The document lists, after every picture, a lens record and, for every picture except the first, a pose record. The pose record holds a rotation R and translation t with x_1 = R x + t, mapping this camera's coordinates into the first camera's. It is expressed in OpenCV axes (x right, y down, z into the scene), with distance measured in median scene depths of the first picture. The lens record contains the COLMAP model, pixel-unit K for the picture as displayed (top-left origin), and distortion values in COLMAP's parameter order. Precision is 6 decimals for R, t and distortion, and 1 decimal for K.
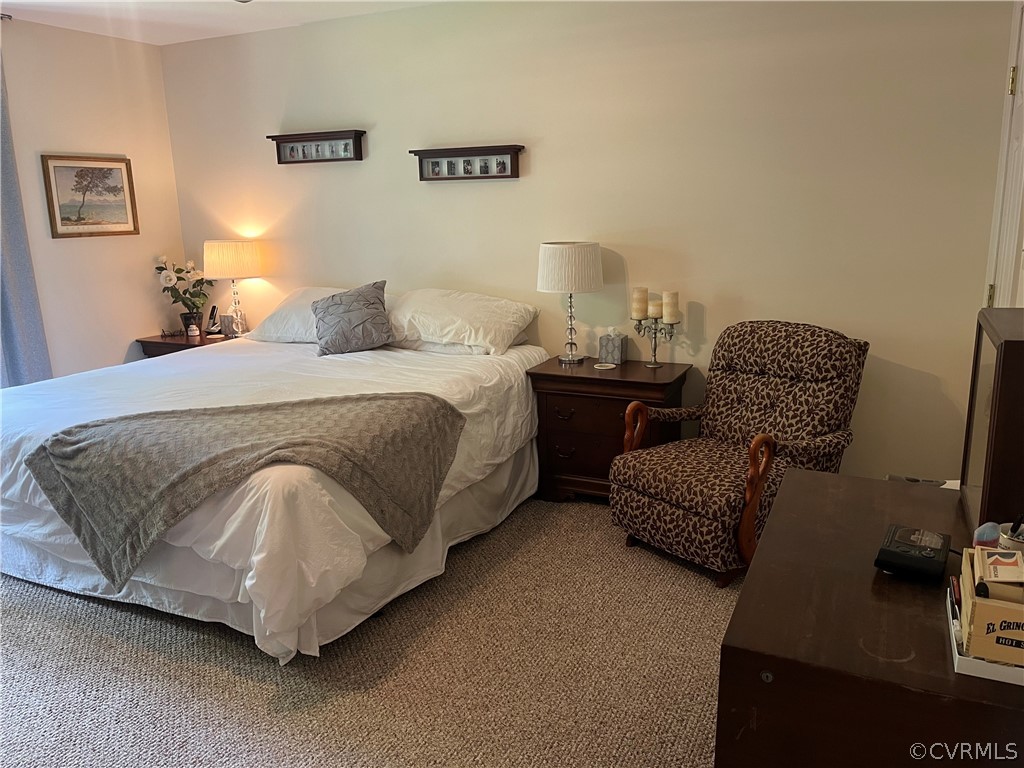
lens RADIAL K [[766.6, 0, 509.2], [0, 766.6, 385.4], [0, 0, 1]] dist [0.074213, -0.106172]
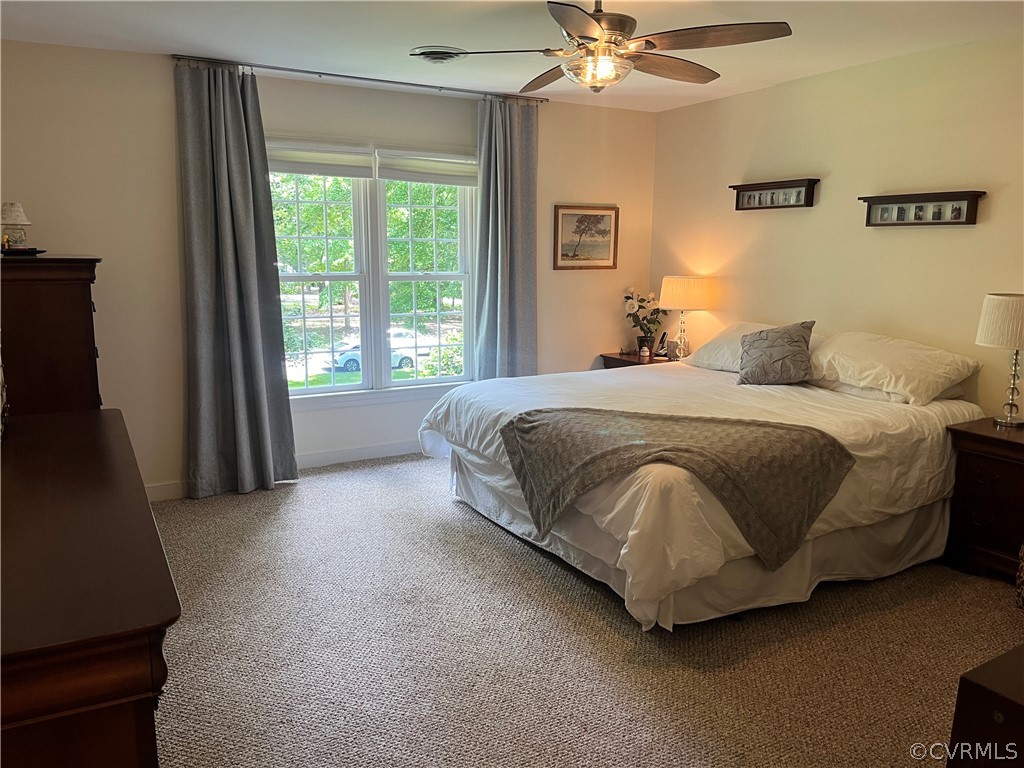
lens RADIAL K [[768.8, 0, 515.0], [0, 768.8, 384.9], [0, 0, 1]] dist [0.068560, -0.087091]
pose [[0.819405, 0.125429, -0.559324, 0.124638], [-0.150758, 0.988570, 0.000830, 0.010963], [0.553035, 0.083642, 0.828949, -0.101014]]
